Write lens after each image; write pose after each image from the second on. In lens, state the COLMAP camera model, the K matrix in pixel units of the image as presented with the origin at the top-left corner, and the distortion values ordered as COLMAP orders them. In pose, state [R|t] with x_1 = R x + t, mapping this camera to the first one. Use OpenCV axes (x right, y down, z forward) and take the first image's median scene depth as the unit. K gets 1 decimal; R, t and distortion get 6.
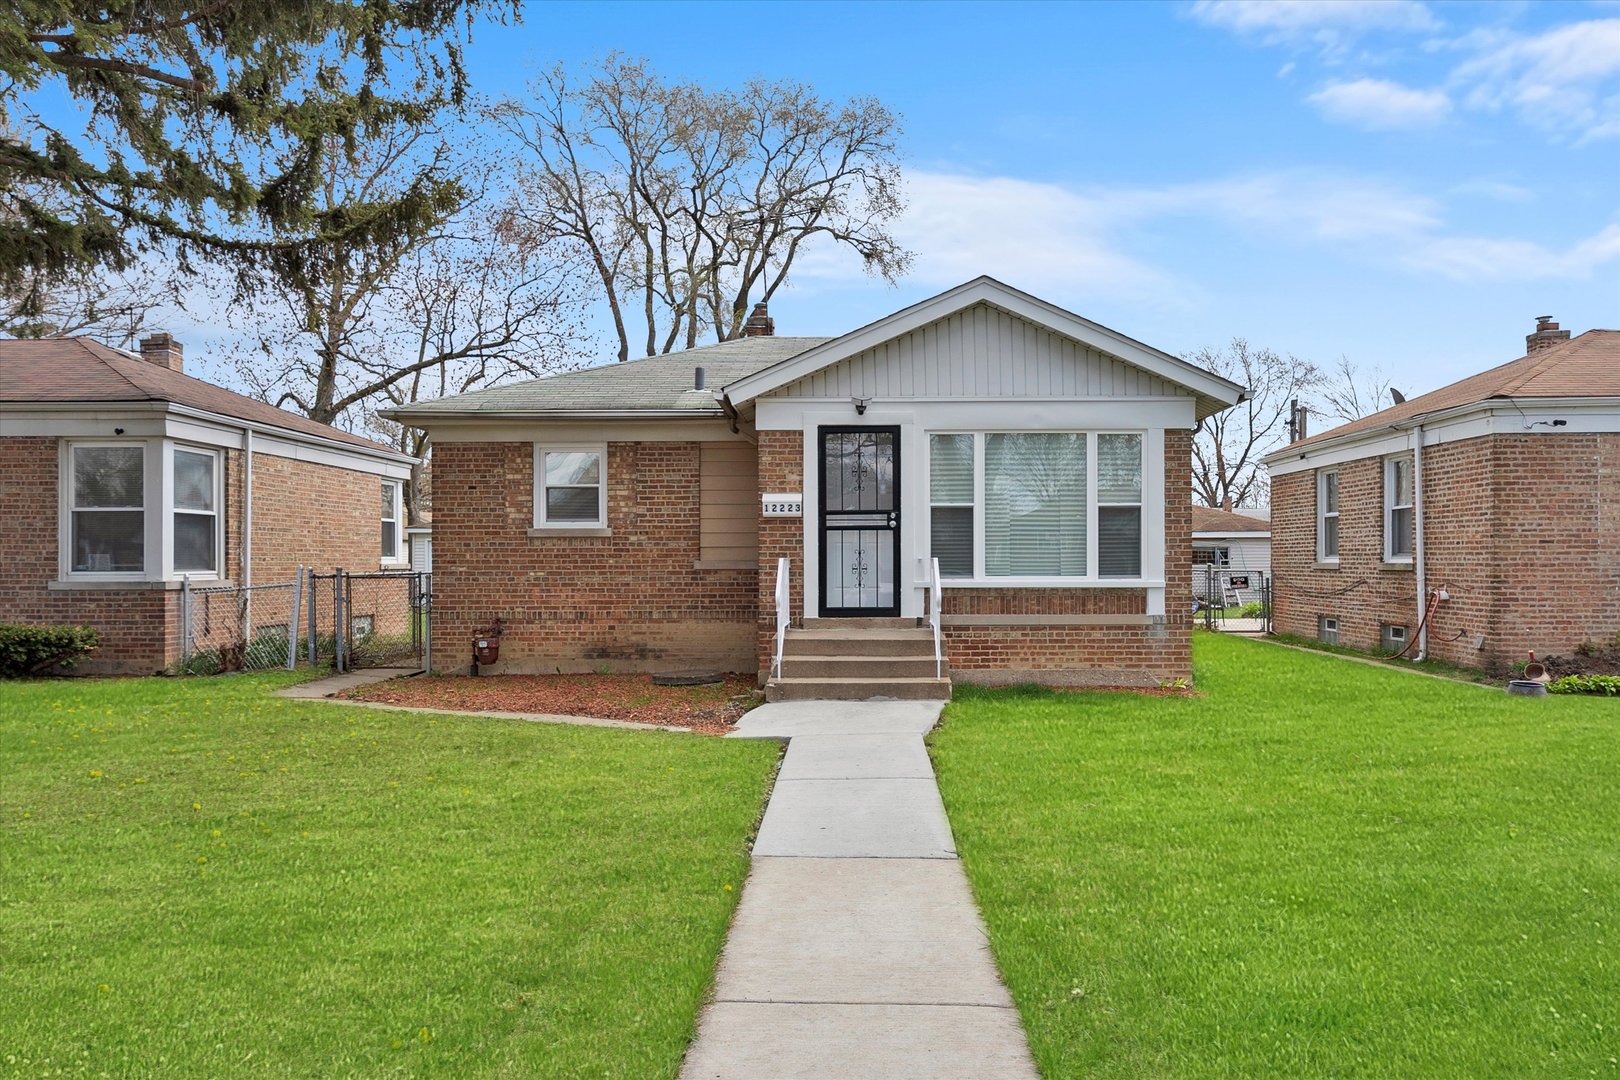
lens RADIAL K [[1098.2, 0, 856.4], [0, 1098.2, 544.0], [0, 0, 1]] dist [-0.000759, 0.000461]
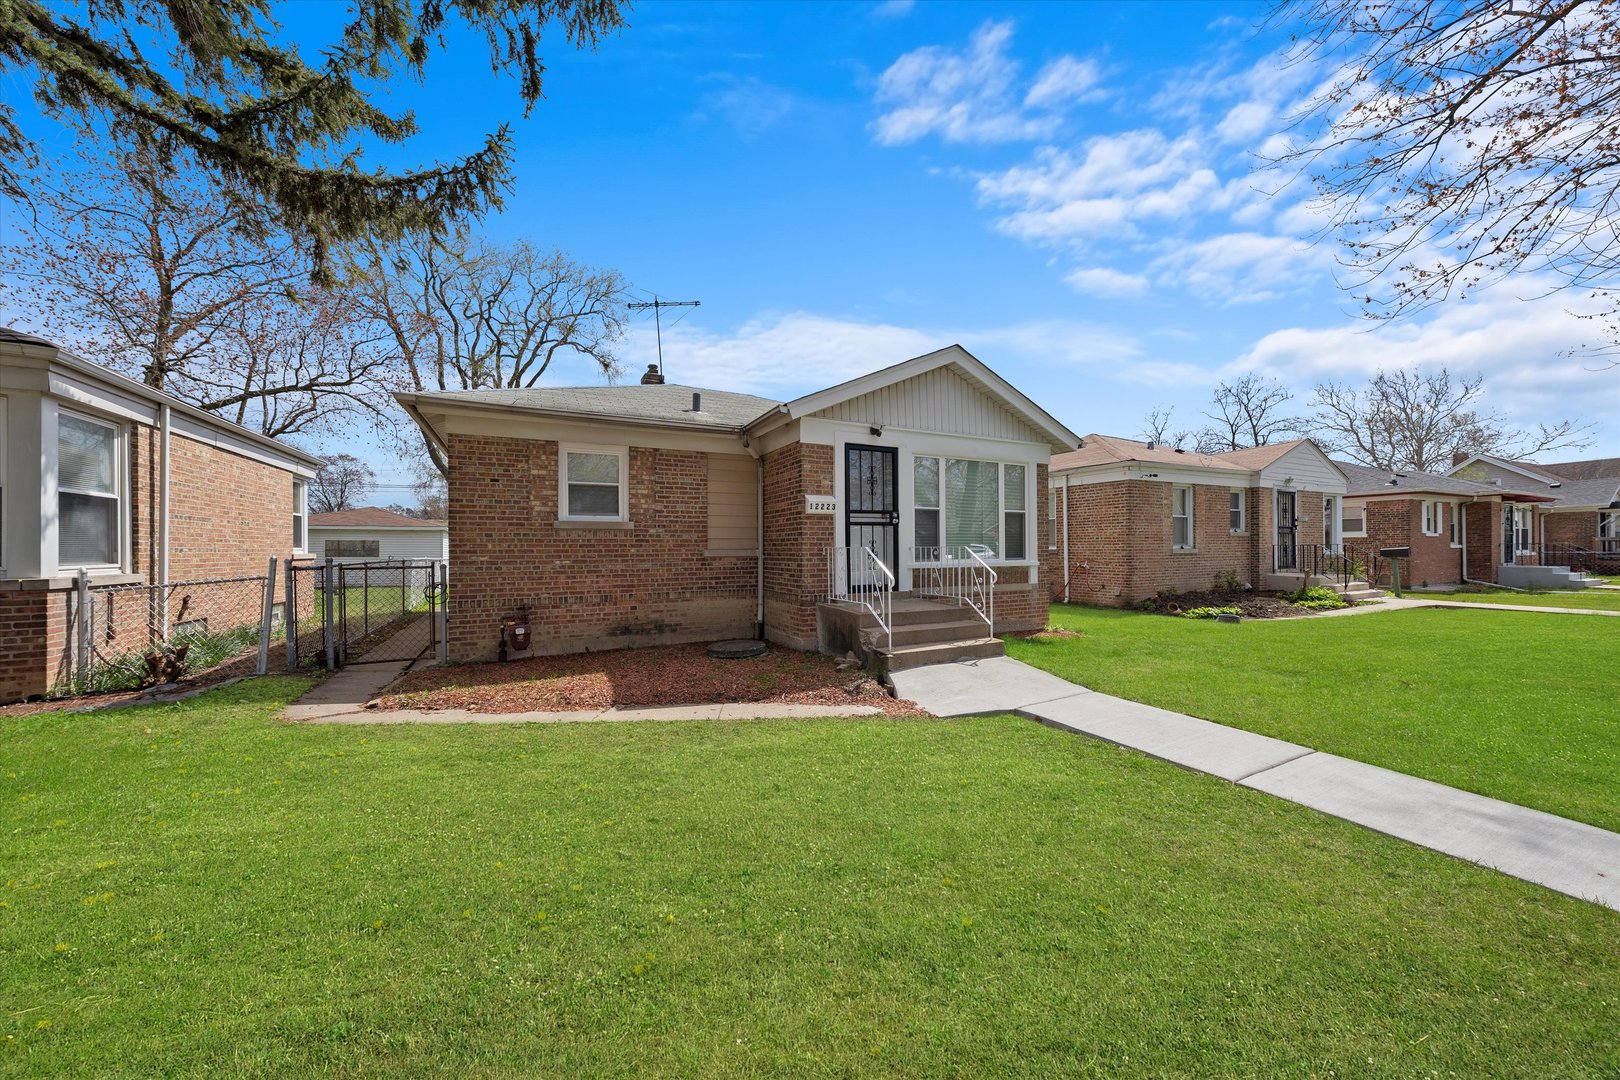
lens RADIAL K [[556.2, 0, 810.0], [0, 556.2, 540.0], [0, 0, 1]] dist [0.002021, 0.000278]
pose [[0.891064, 0.003735, 0.453862, -0.323053], [-0.003146, 0.999993, -0.002052, 0.005385], [-0.453866, 0.000400, 0.891070, 0.394659]]
